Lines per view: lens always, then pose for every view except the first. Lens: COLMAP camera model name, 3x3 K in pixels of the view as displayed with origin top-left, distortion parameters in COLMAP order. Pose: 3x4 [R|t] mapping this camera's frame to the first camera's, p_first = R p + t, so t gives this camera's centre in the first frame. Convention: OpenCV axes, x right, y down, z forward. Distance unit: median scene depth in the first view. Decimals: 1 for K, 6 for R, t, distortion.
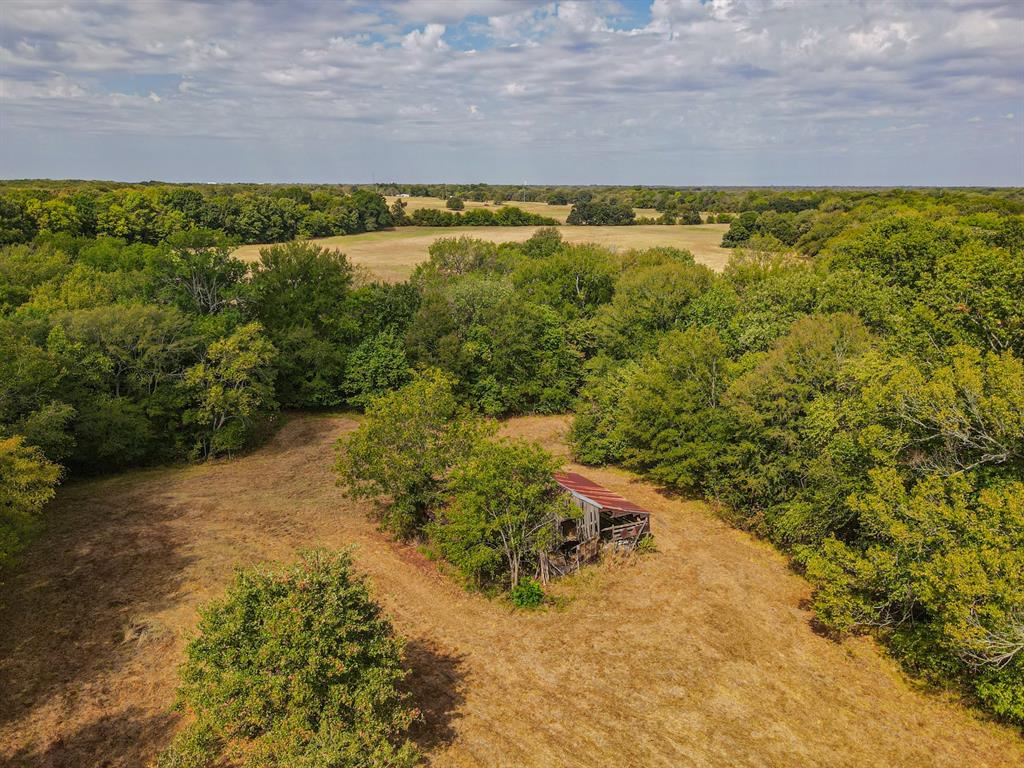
lens RADIAL K [[743.1, 0, 512.0], [0, 743.1, 384.0], [0, 0, 1]] dist [0.011068, 0.003941]
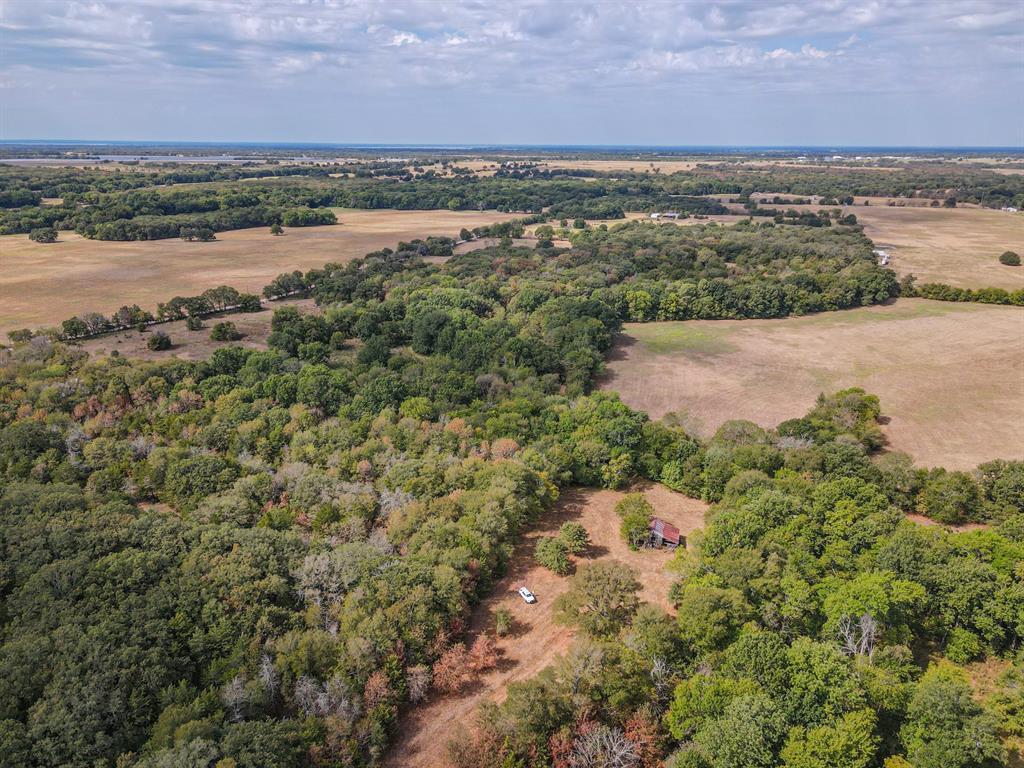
lens RADIAL K [[743.1, 0, 512.0], [0, 743.1, 384.0], [0, 0, 1]] dist [0.011068, 0.003941]
pose [[0.705857, 0.224561, -0.671817, 0.273036], [-0.183982, 0.973990, 0.132261, -0.139124], [0.684044, 0.030245, 0.728813, -0.328563]]
